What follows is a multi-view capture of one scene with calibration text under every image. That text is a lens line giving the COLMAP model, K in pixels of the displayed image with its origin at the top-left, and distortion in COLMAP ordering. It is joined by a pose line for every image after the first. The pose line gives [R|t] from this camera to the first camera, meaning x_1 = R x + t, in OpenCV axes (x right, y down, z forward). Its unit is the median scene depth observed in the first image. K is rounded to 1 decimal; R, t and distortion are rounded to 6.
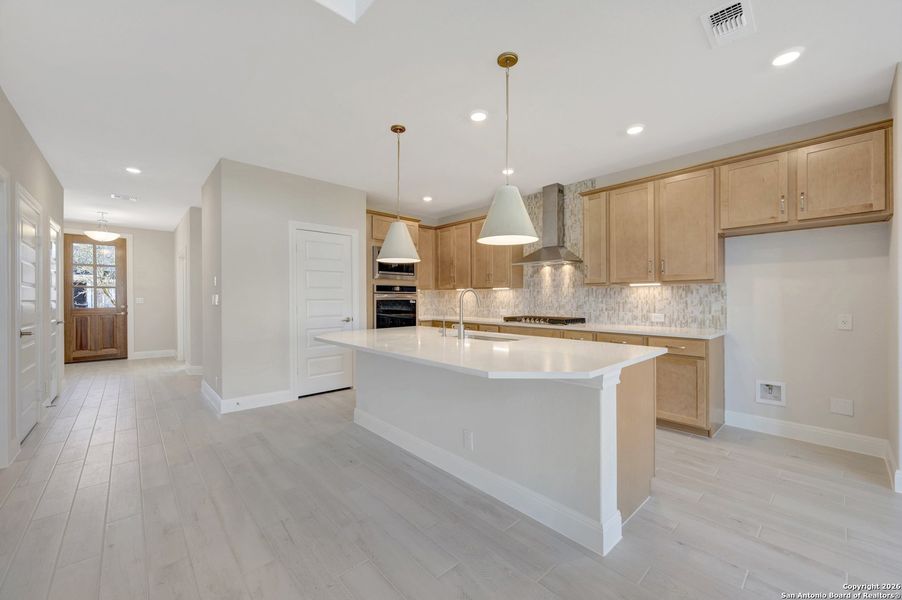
lens RADIAL K [[354.5, 0, 454.3], [0, 354.5, 299.9], [0, 0, 1]] dist [-0.001165, -0.000032]
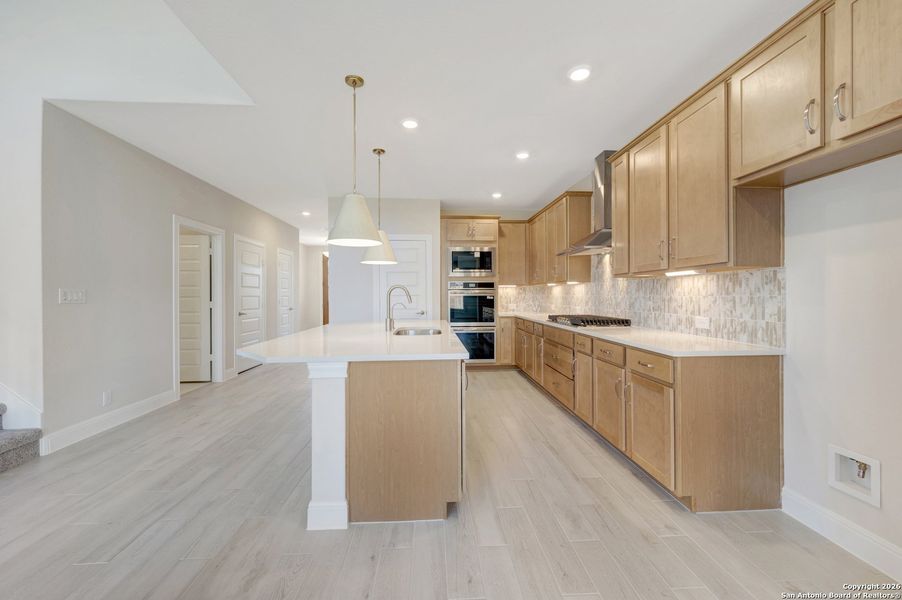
lens RADIAL K [[357.4, 0, 453.7], [0, 357.4, 295.5], [0, 0, 1]] dist [-0.000400, 0.000006]
pose [[0.778804, -0.000723, -0.627267, 0.557970], [0.000274, 1.000000, -0.000812, -0.000495], [0.627268, 0.000460, 0.778804, 0.160994]]
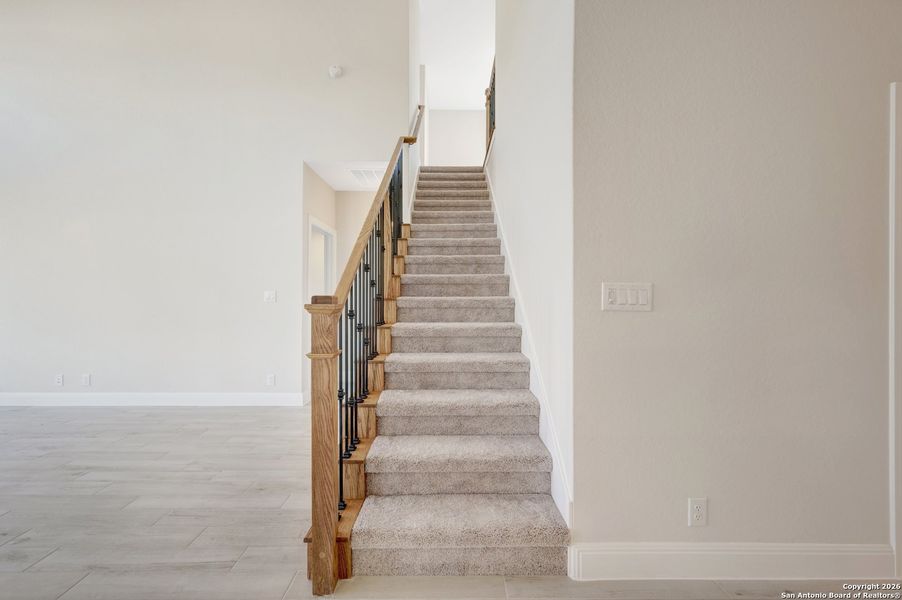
lens RADIAL K [[357.4, 0, 453.7], [0, 357.4, 295.5], [0, 0, 1]] dist [-0.000400, 0.000006]
pose [[-0.669577, -0.002015, -0.742740, -0.046411], [-0.005195, 0.999985, 0.001970, -0.000498], [0.742724, 0.005178, -0.669577, 0.343910]]
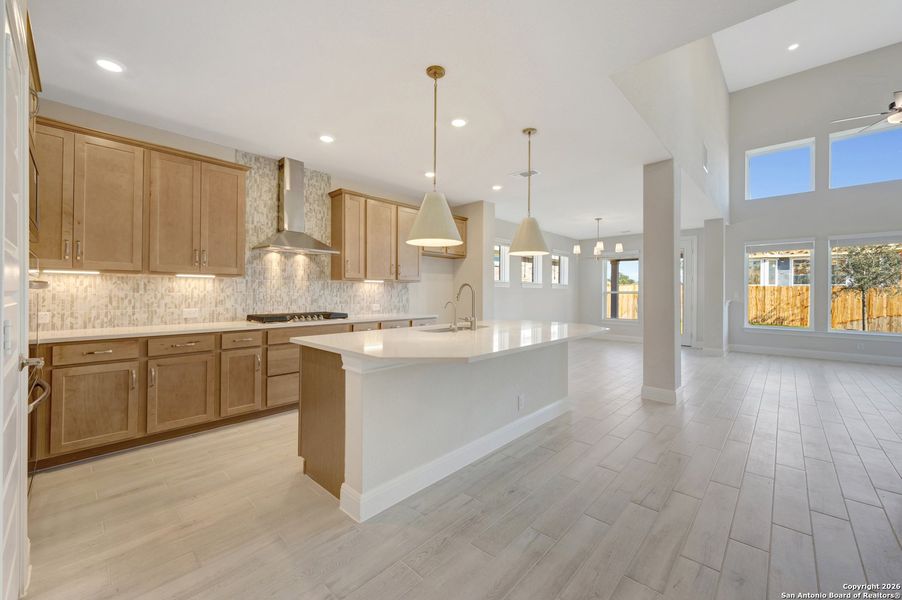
lens RADIAL K [[357.4, 0, 453.7], [0, 357.4, 295.5], [0, 0, 1]] dist [-0.000400, 0.000006]
pose [[-0.082682, -0.006458, 0.996555, -0.666700], [-0.000483, 0.999979, 0.006440, -0.001388], [-0.996576, 0.000051, -0.082684, 0.729470]]
